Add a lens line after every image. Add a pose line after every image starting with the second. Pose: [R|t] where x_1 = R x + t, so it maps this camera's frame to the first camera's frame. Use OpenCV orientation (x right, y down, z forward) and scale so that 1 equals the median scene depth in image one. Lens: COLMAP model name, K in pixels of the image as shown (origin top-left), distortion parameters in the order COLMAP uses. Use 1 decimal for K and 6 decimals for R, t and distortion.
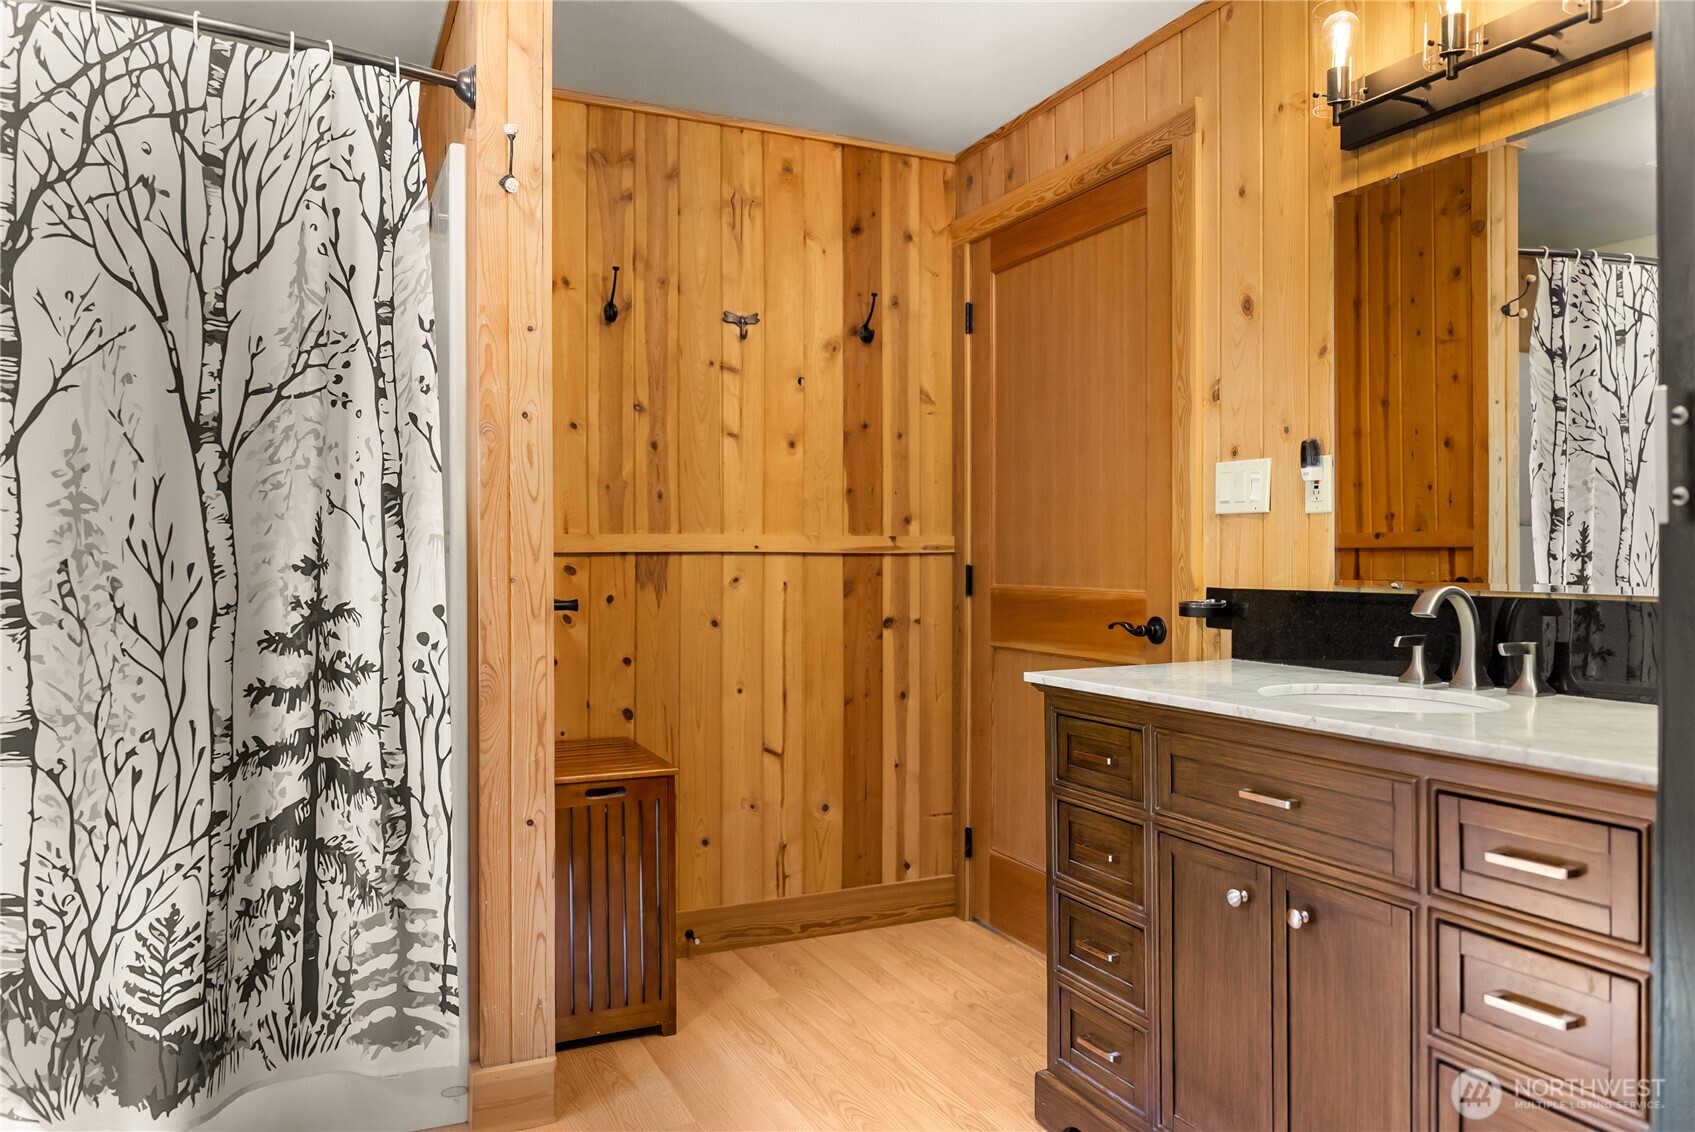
lens RADIAL K [[1159.5, 0, 845.6], [0, 1159.5, 559.1], [0, 0, 1]] dist [-0.010727, -0.005967]
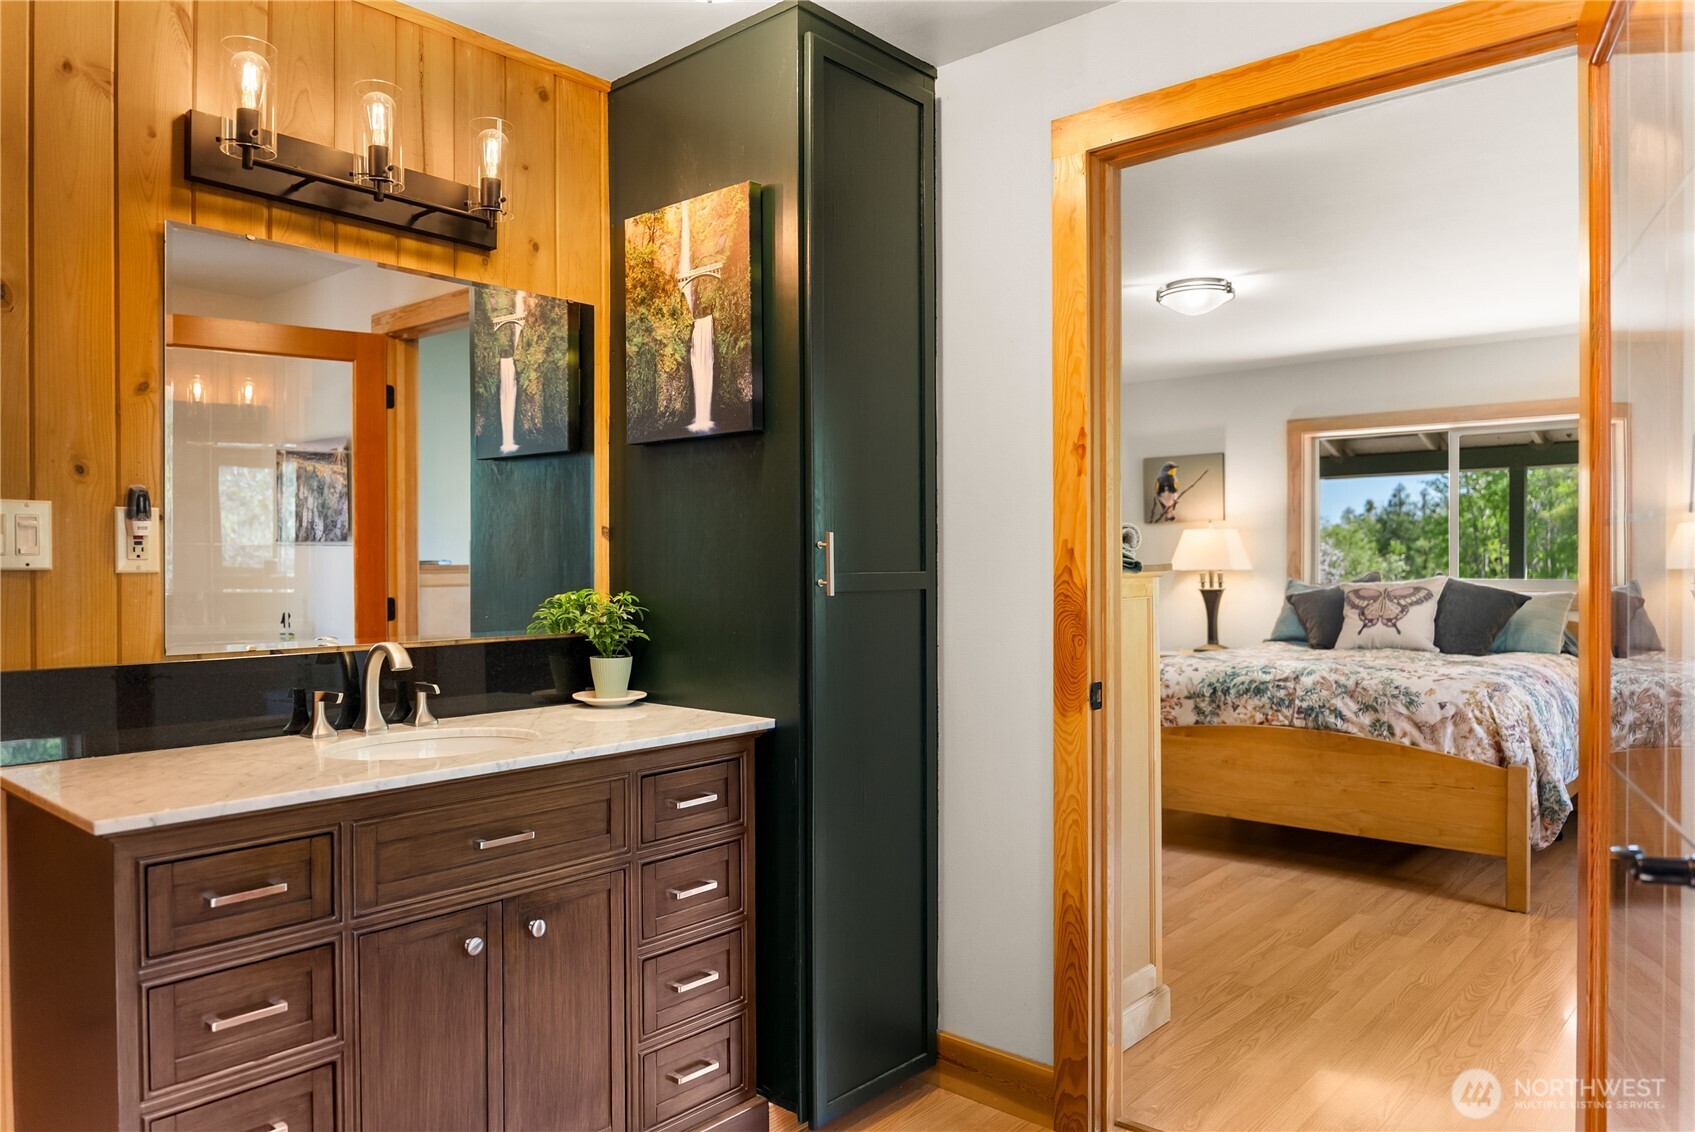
lens RADIAL K [[1159.5, 0, 848.1], [0, 1159.5, 568.8], [0, 0, 1]] dist [-0.010727, -0.005967]
pose [[-0.413995, 0.004061, 0.910270, -0.810109], [0.008629, 0.999963, -0.000536, -0.051584], [-0.910238, 0.007633, -0.414015, 1.188341]]
